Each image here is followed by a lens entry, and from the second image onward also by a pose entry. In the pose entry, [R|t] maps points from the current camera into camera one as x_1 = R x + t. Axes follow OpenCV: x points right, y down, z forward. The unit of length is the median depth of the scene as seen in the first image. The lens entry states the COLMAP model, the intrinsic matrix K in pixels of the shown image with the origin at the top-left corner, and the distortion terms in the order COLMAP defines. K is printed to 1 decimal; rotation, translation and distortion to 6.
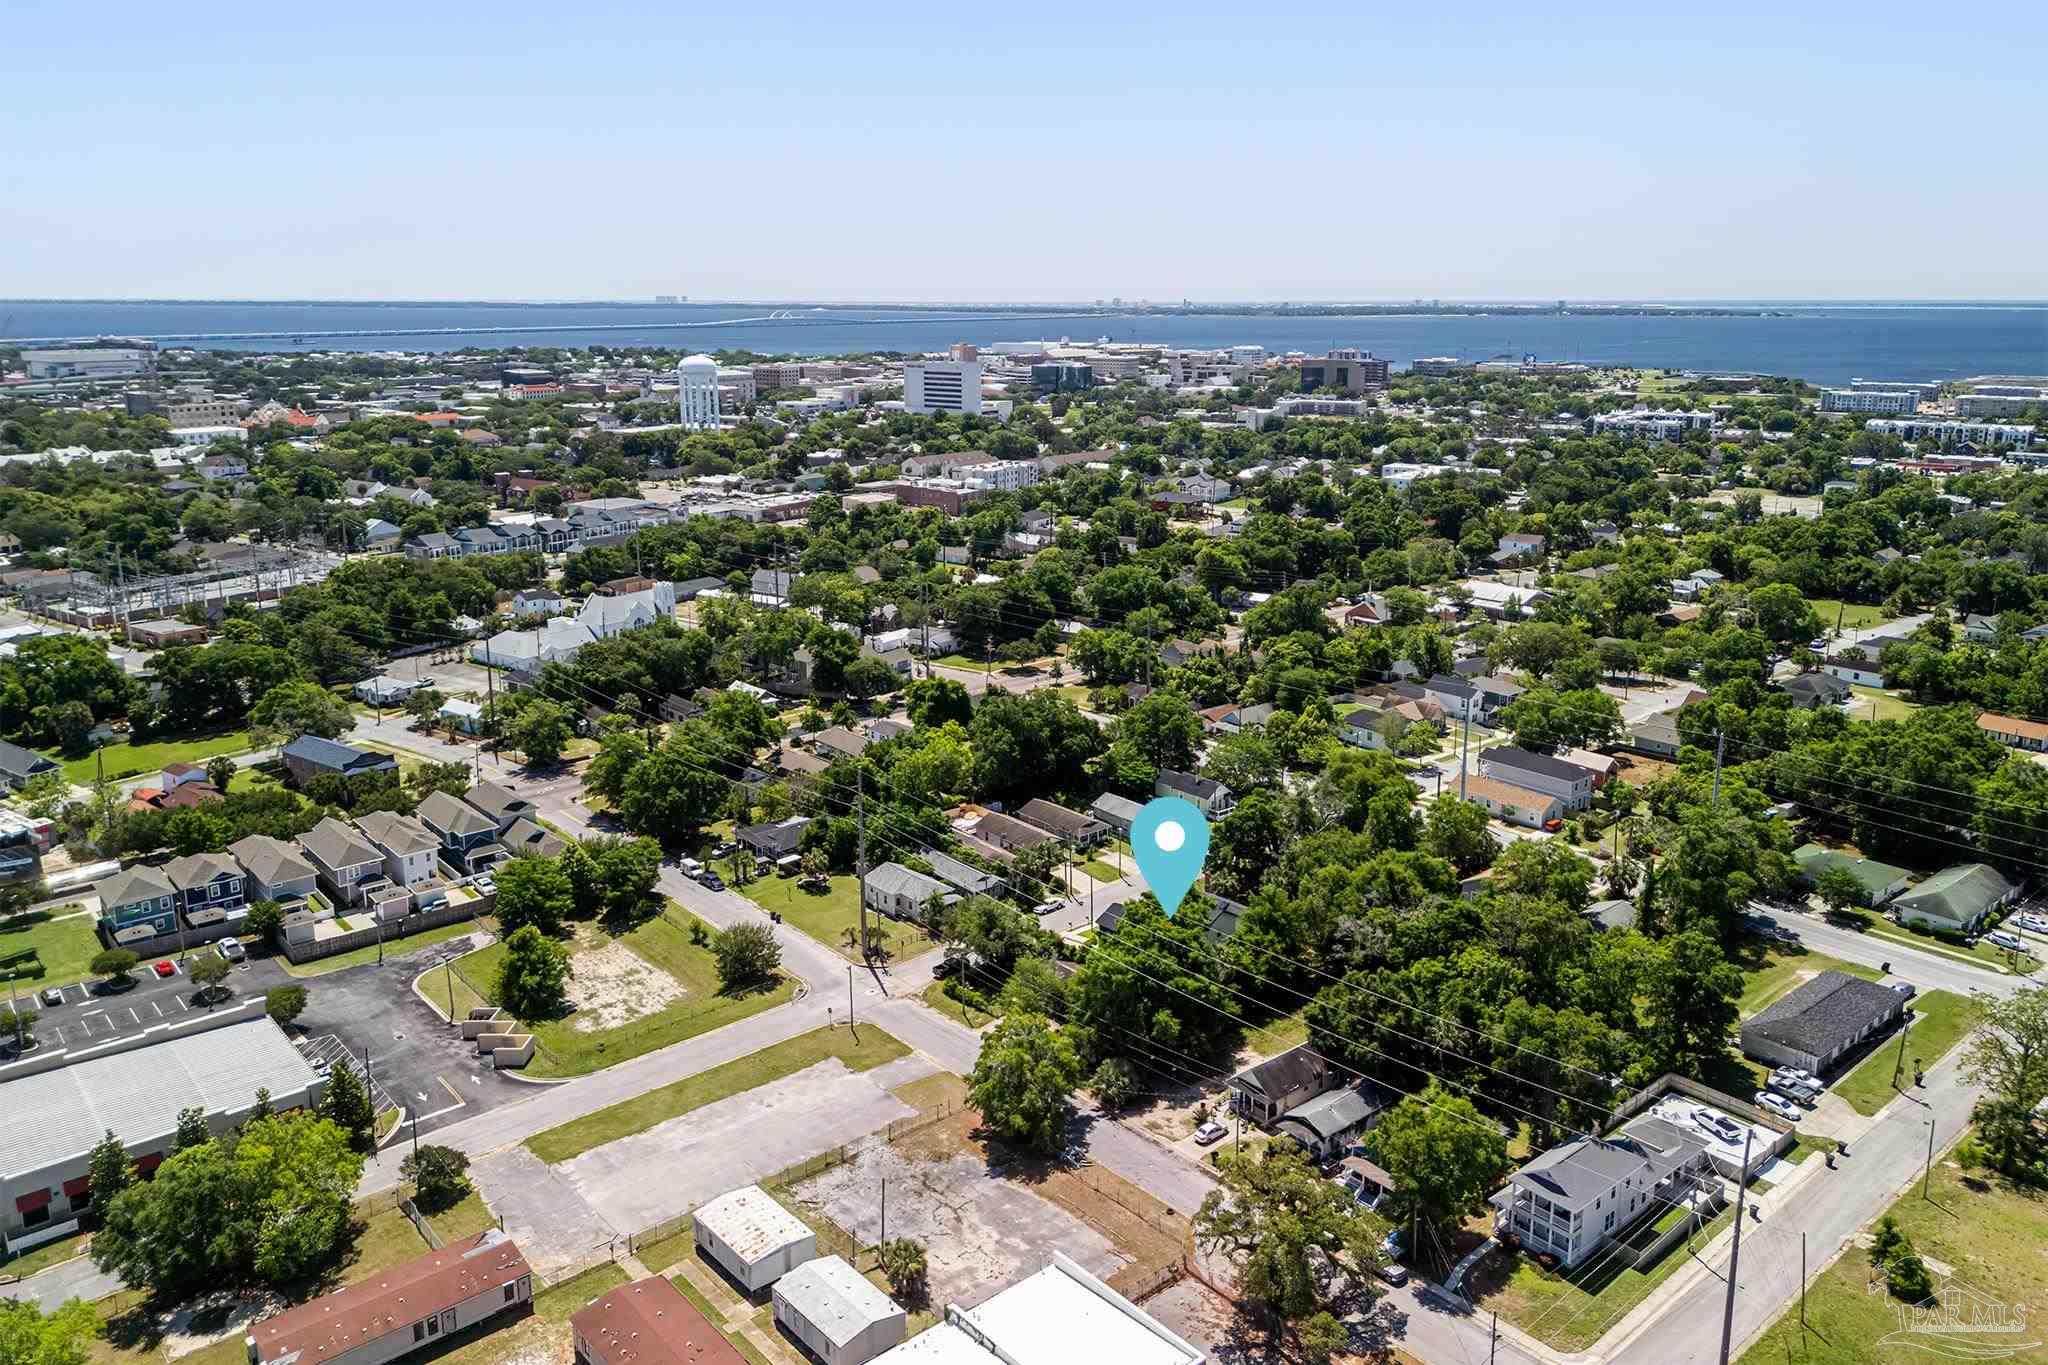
lens RADIAL K [[1505.8, 0, 1033.2], [0, 1505.8, 676.8], [0, 0, 1]] dist [0.107858, -0.120124]
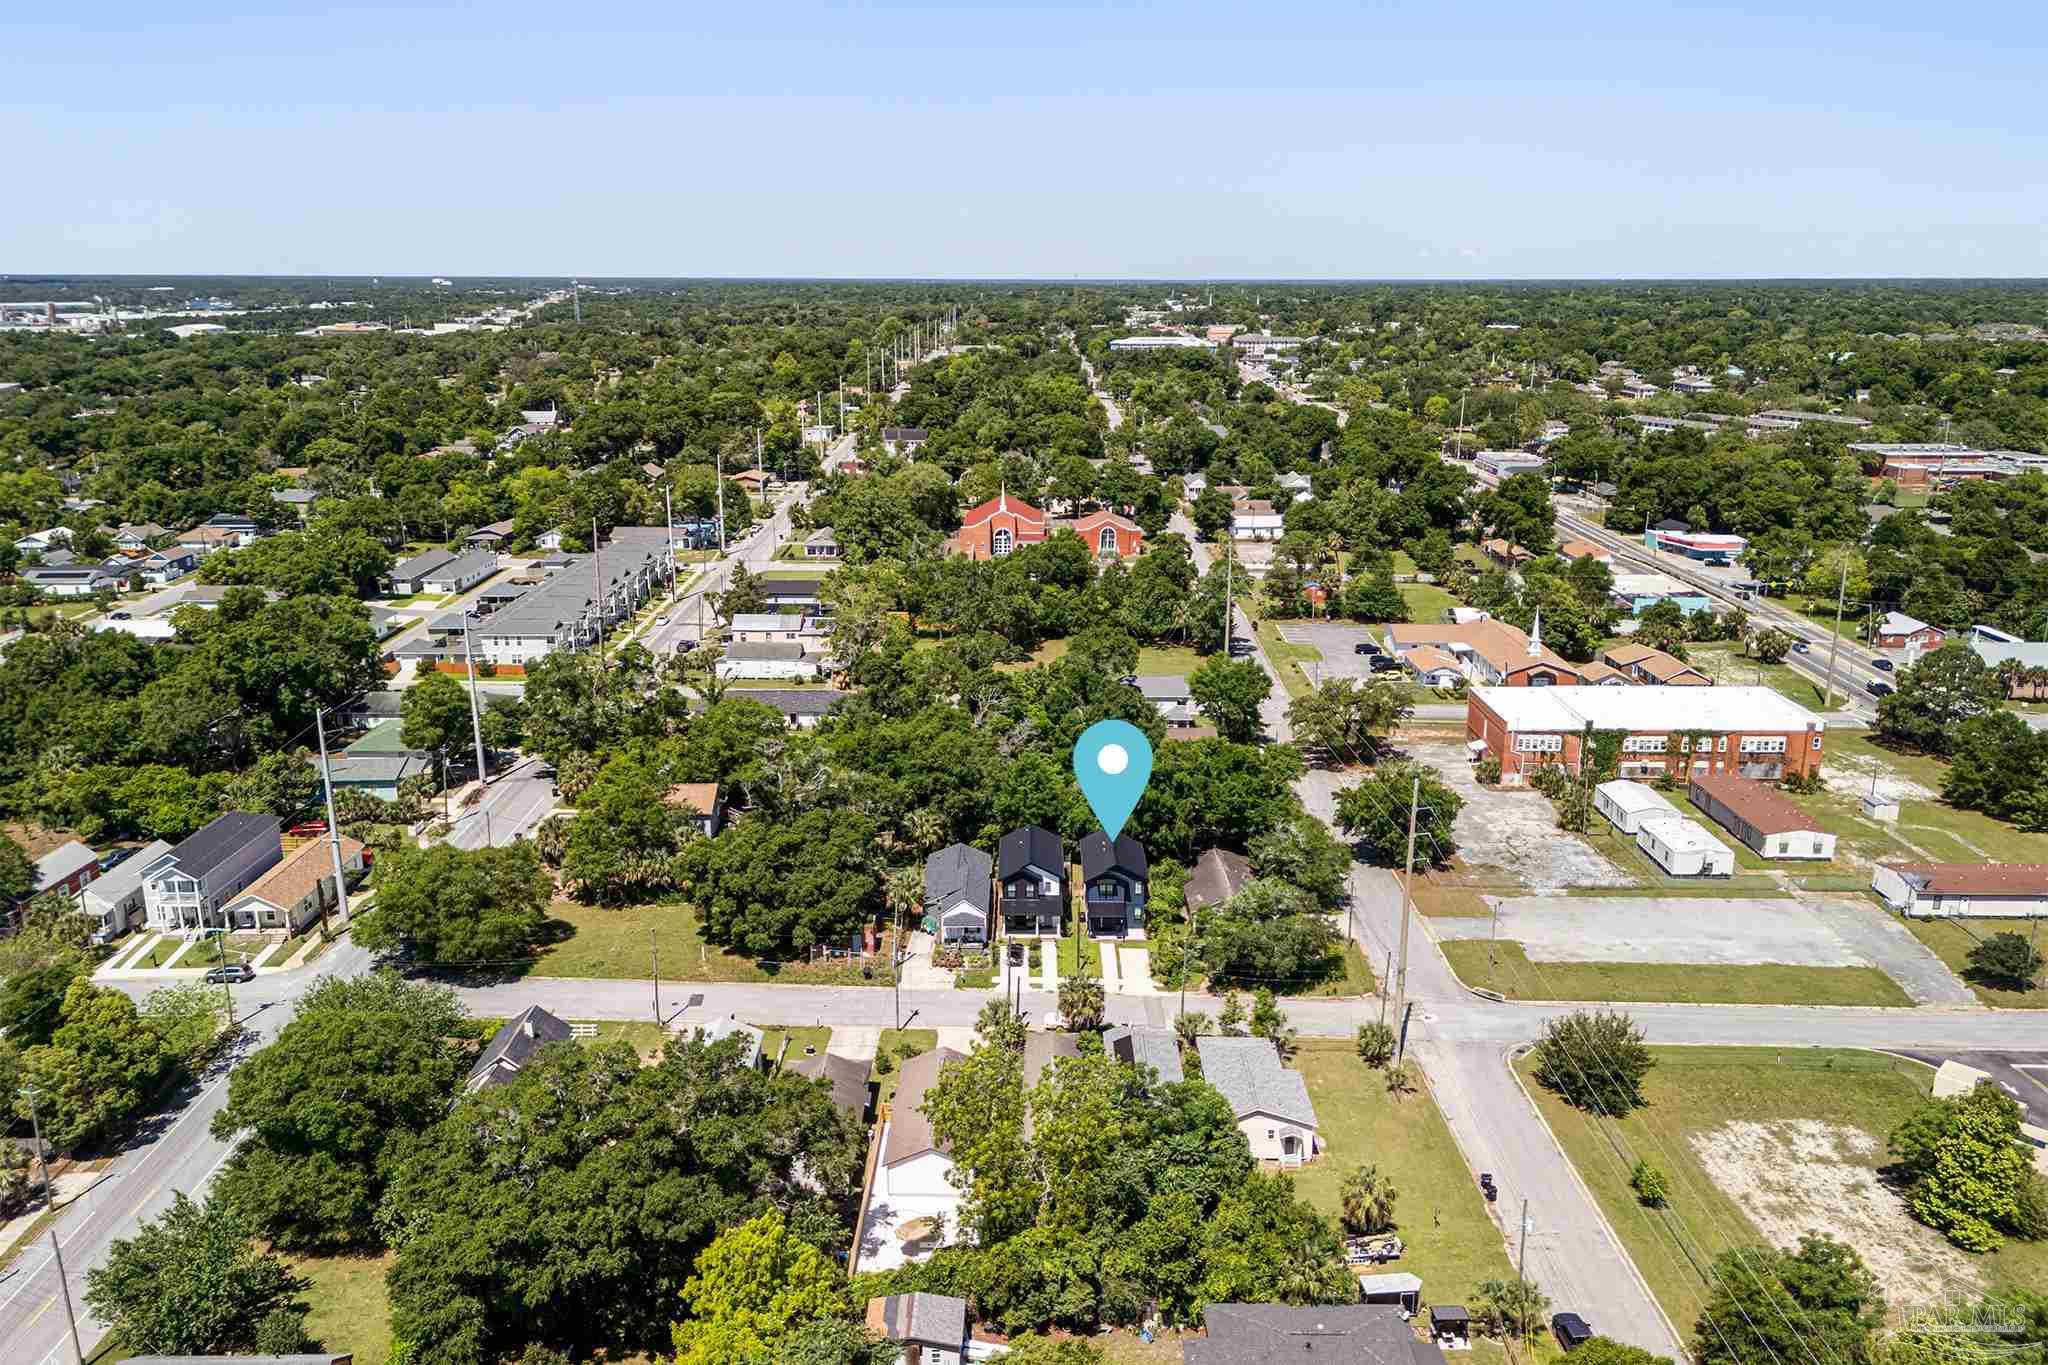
lens RADIAL K [[1505.8, 0, 1033.2], [0, 1505.8, 676.8], [0, 0, 1]] dist [0.107858, -0.120124]
pose [[-0.761030, -0.169998, 0.626046, -0.421010], [0.154946, 0.889488, 0.429887, -0.304526], [-0.629941, 0.424160, -0.650587, 1.633948]]
